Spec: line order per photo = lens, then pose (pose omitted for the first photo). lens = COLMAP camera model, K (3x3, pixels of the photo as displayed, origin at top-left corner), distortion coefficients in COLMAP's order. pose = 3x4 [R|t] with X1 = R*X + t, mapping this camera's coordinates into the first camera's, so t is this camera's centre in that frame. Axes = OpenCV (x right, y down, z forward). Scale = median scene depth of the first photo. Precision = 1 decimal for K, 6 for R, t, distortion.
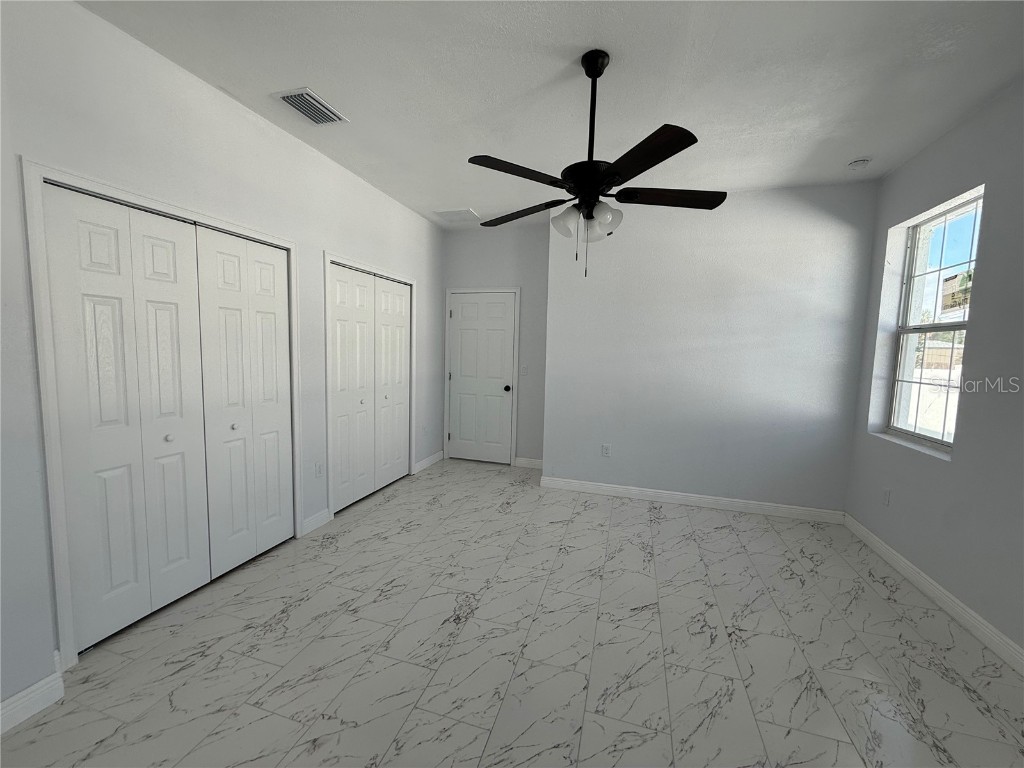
lens RADIAL K [[409.6, 0, 508.5], [0, 409.6, 384.8], [0, 0, 1]] dist [0.001258, -0.000441]
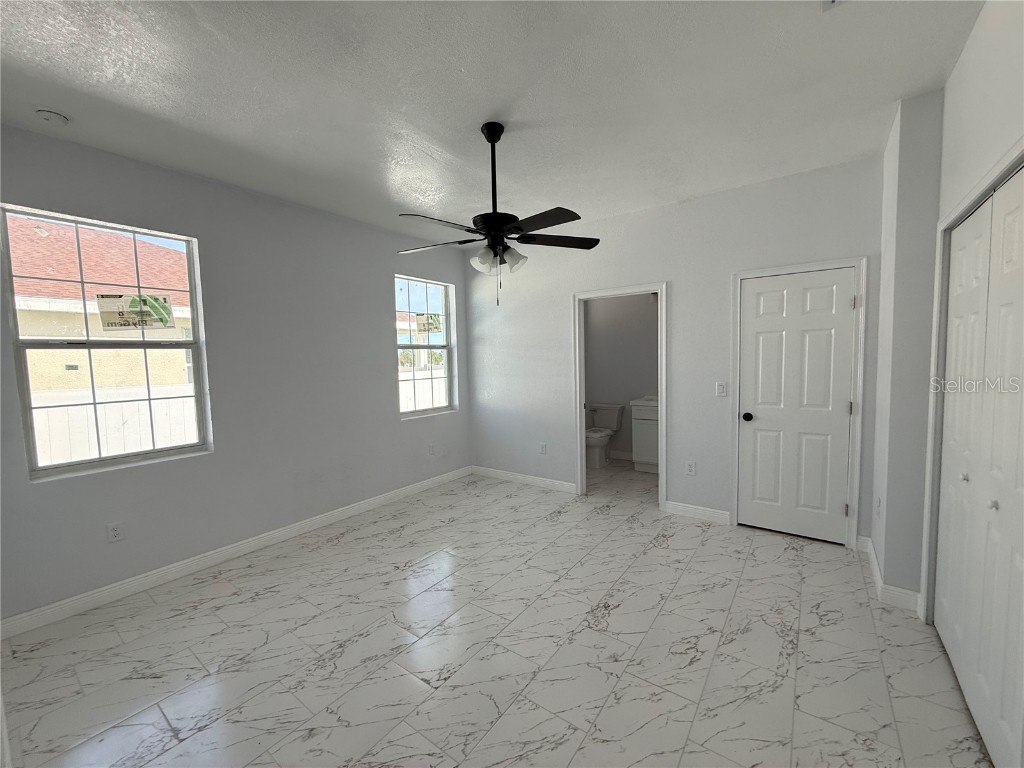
lens RADIAL K [[409.6, 0, 508.5], [0, 409.6, 384.8], [0, 0, 1]] dist [0.001258, -0.000441]
pose [[-0.941120, -0.022946, 0.337292, -0.220636], [0.033529, 0.986440, 0.160661, -0.201377], [-0.336405, 0.162510, -0.927590, 1.891683]]
